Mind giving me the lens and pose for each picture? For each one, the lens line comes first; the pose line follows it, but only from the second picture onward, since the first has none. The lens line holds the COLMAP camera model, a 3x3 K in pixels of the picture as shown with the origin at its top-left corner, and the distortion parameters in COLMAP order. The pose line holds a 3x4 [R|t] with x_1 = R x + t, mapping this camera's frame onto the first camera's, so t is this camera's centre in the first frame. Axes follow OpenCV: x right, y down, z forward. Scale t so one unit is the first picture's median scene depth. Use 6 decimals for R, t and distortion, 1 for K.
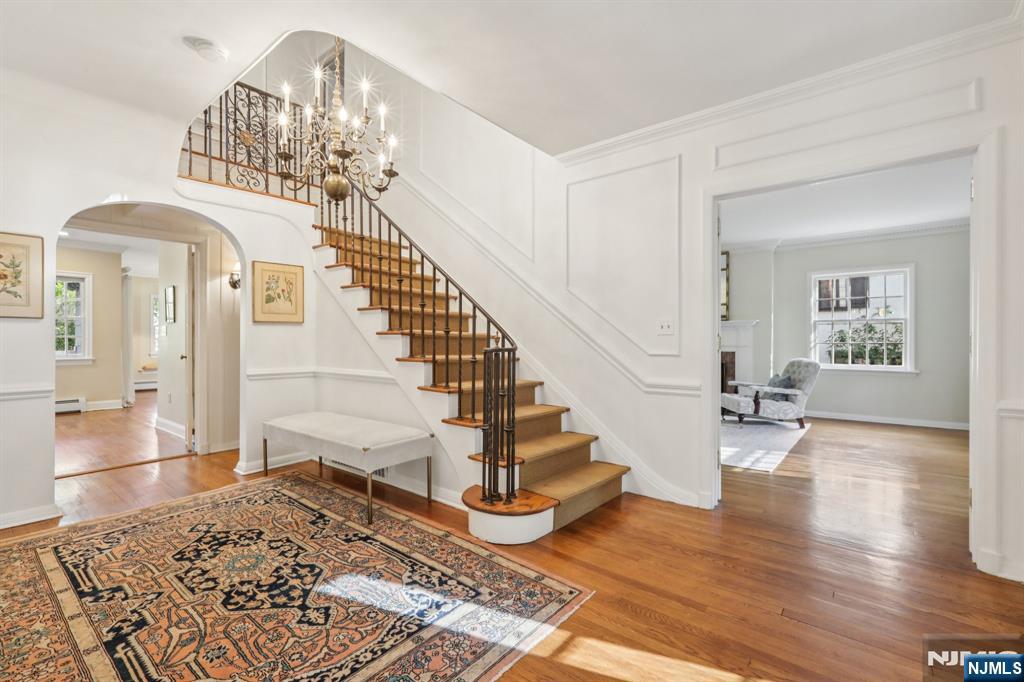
lens RADIAL K [[462.9, 0, 511.5], [0, 462.9, 342.5], [0, 0, 1]] dist [-0.004517, 0.003292]
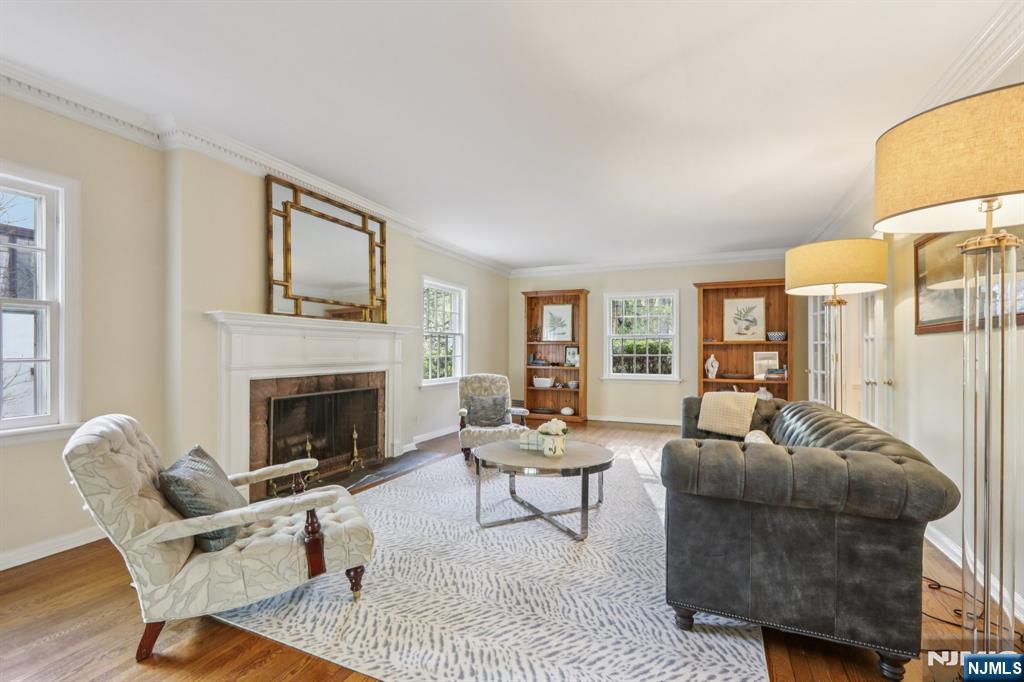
lens RADIAL K [[462.9, 0, 503.7], [0, 462.9, 342.1], [0, 0, 1]] dist [-0.004517, 0.003292]
pose [[-0.288468, 0.013826, 0.957390, -0.364851], [-0.003387, 0.999875, -0.015461, -0.024433], [-0.957484, -0.007703, -0.288385, 1.761127]]
